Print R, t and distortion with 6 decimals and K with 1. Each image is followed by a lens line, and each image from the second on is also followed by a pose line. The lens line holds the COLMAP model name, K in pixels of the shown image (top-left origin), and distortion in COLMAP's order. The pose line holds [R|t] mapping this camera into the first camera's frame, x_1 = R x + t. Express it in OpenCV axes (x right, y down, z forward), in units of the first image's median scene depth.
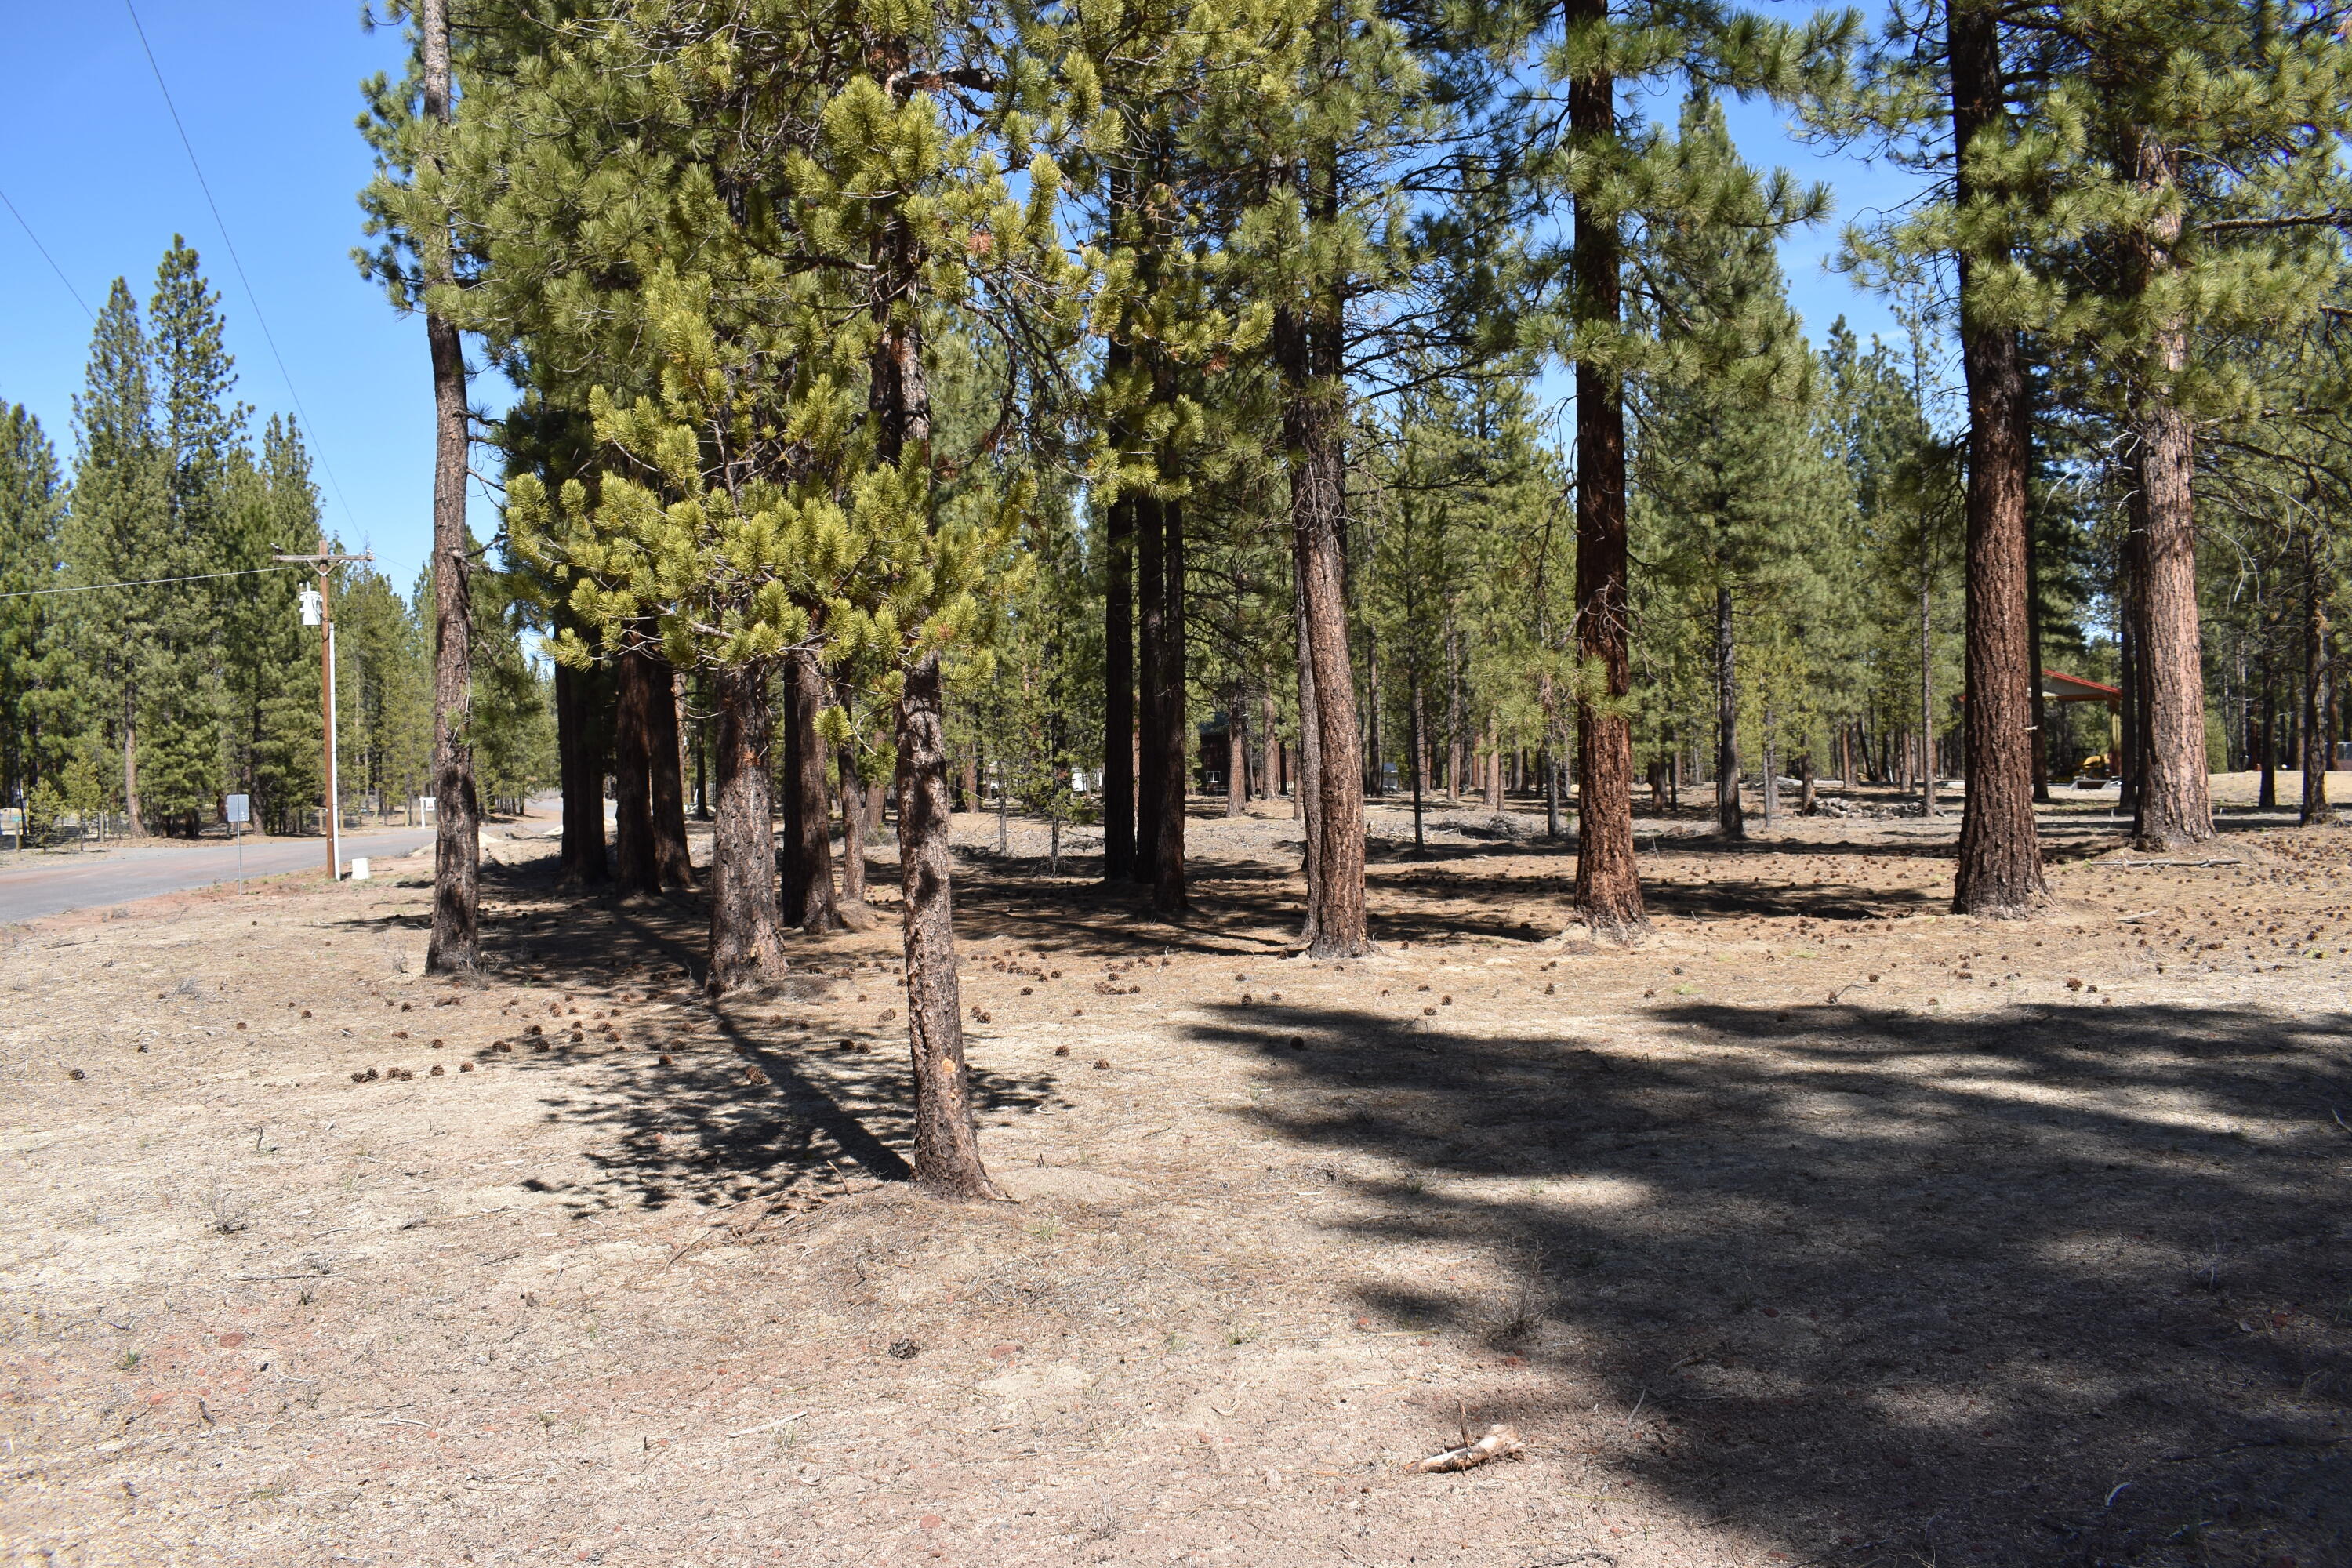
lens RADIAL K [[1882.7, 0, 1174.9], [0, 1882.7, 777.3], [0, 0, 1]] dist [-0.095588, 0.018603]
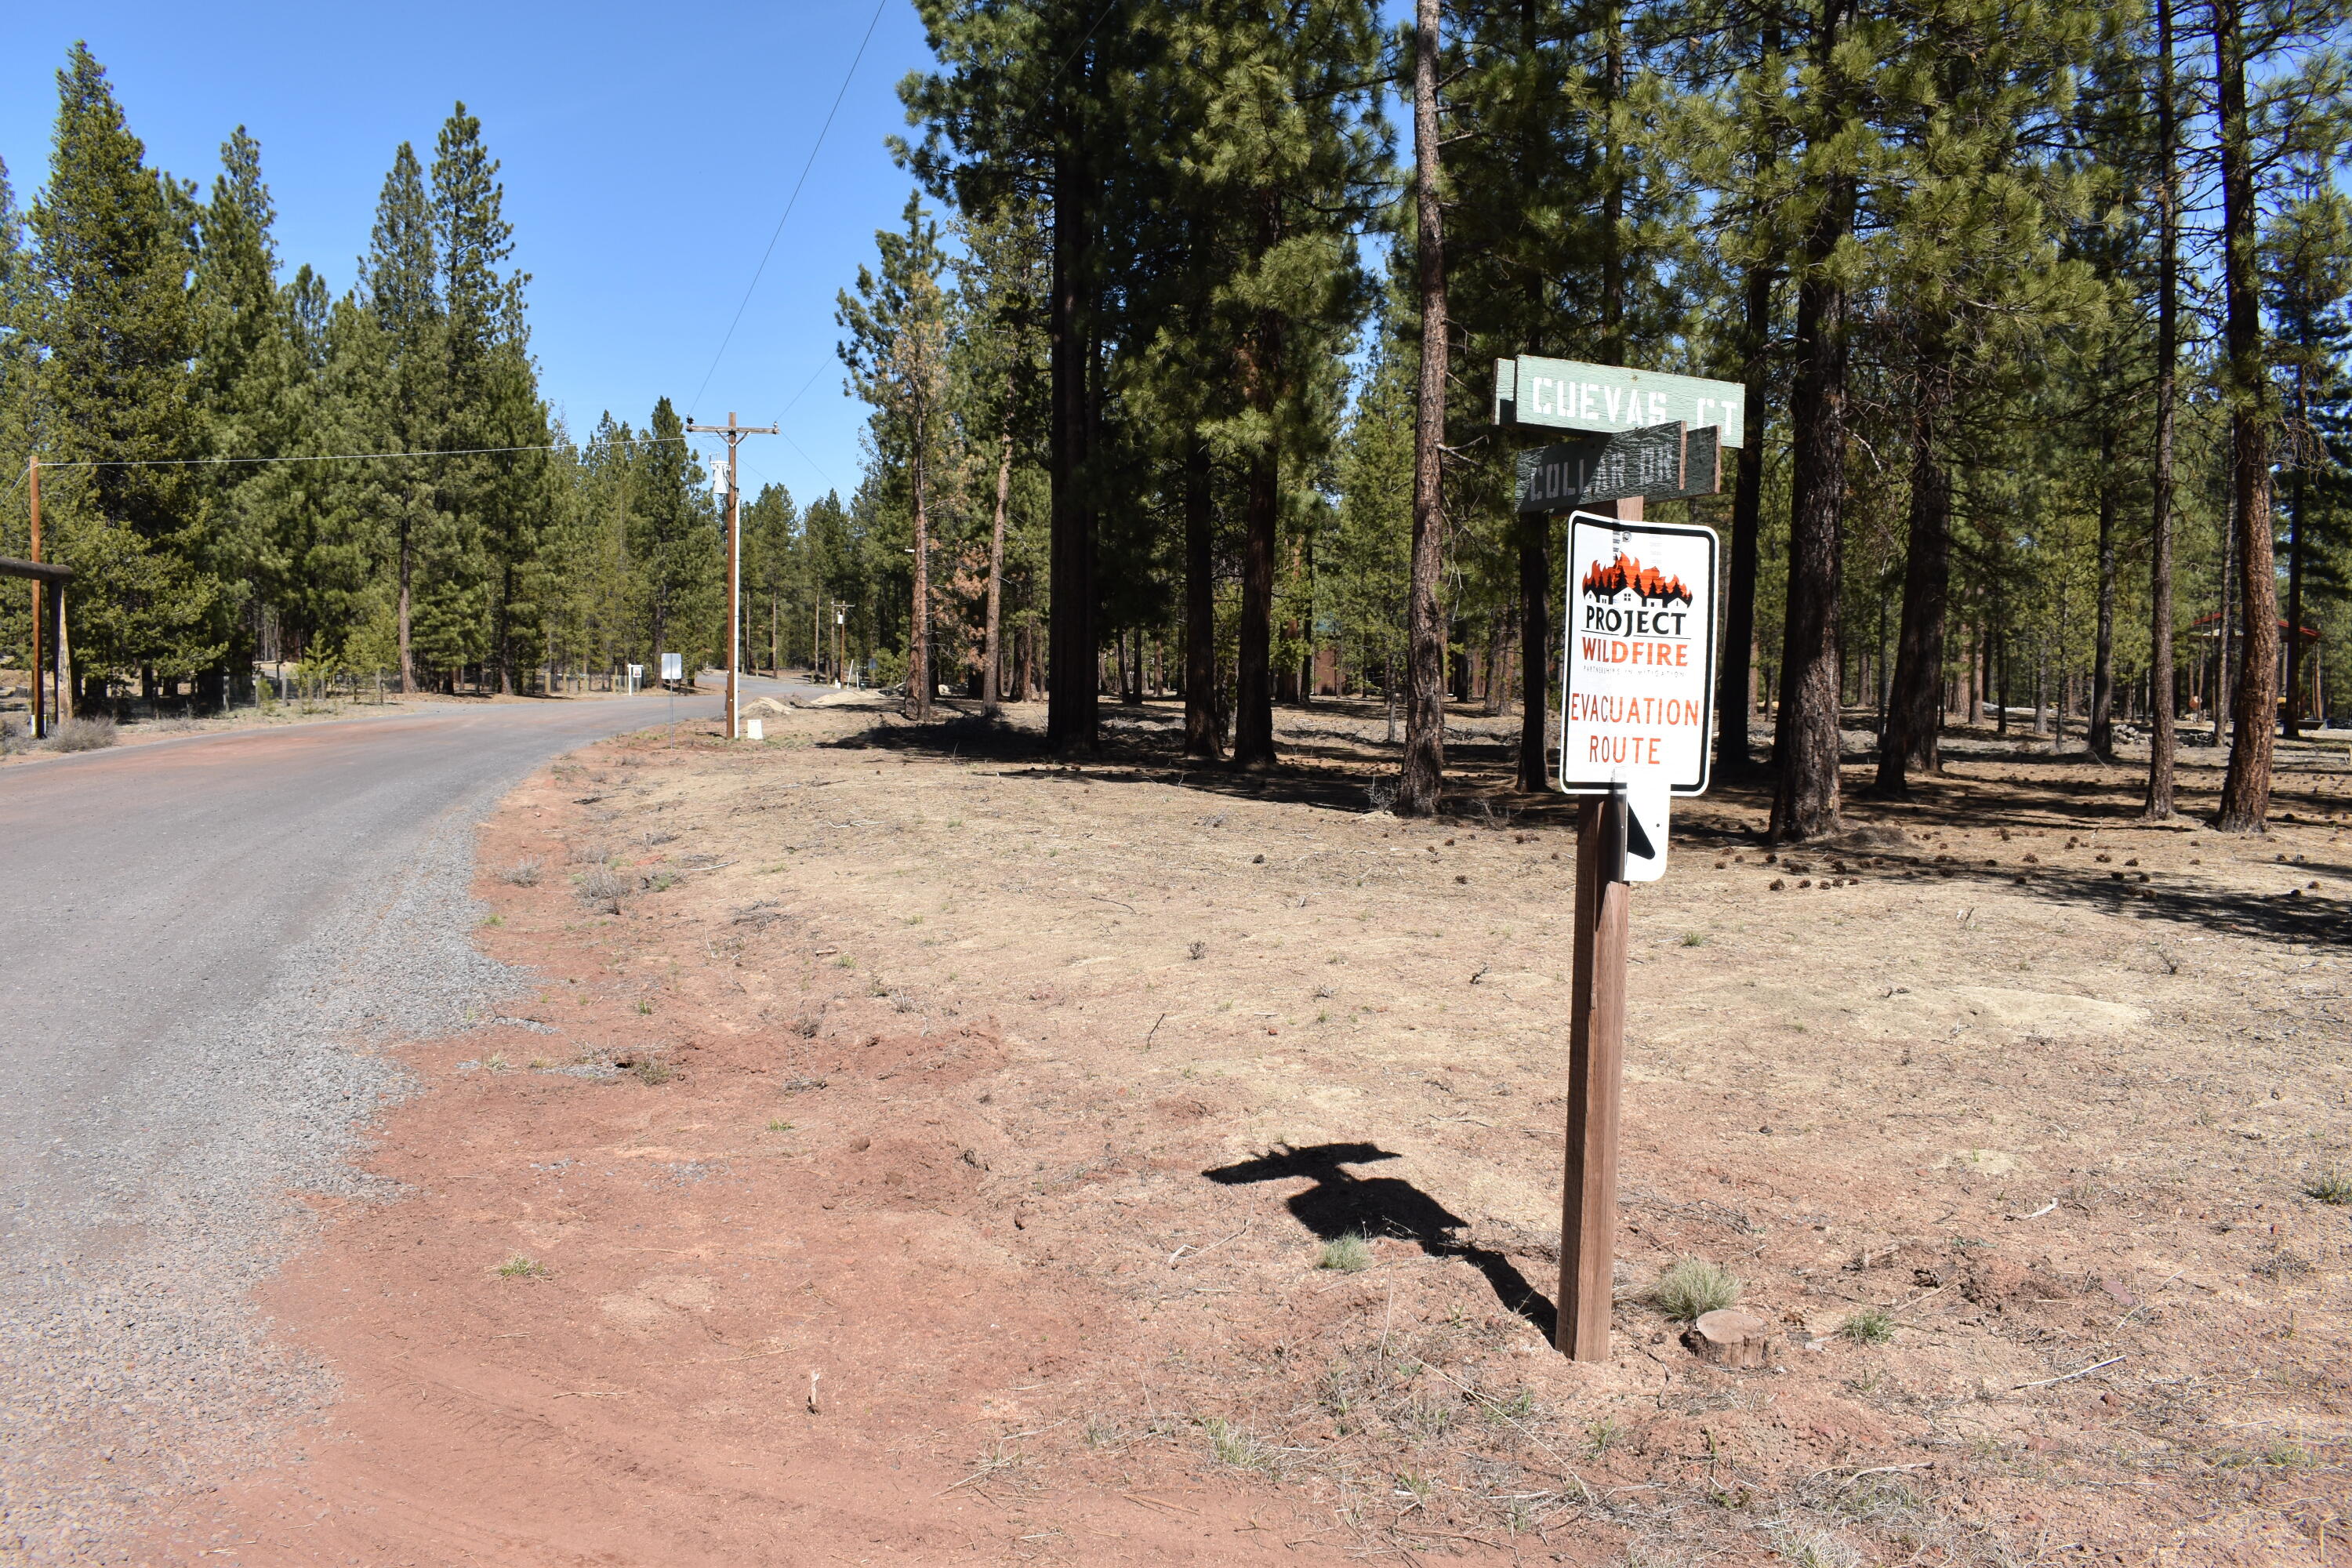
lens RADIAL K [[1882.7, 0, 1174.9], [0, 1882.7, 777.3], [0, 0, 1]] dist [-0.095588, 0.018603]
pose [[0.998499, 0.044698, -0.031642, -0.101852], [-0.042915, 0.997567, 0.054948, 0.004908], [0.034021, -0.053507, 0.997988, -0.031230]]
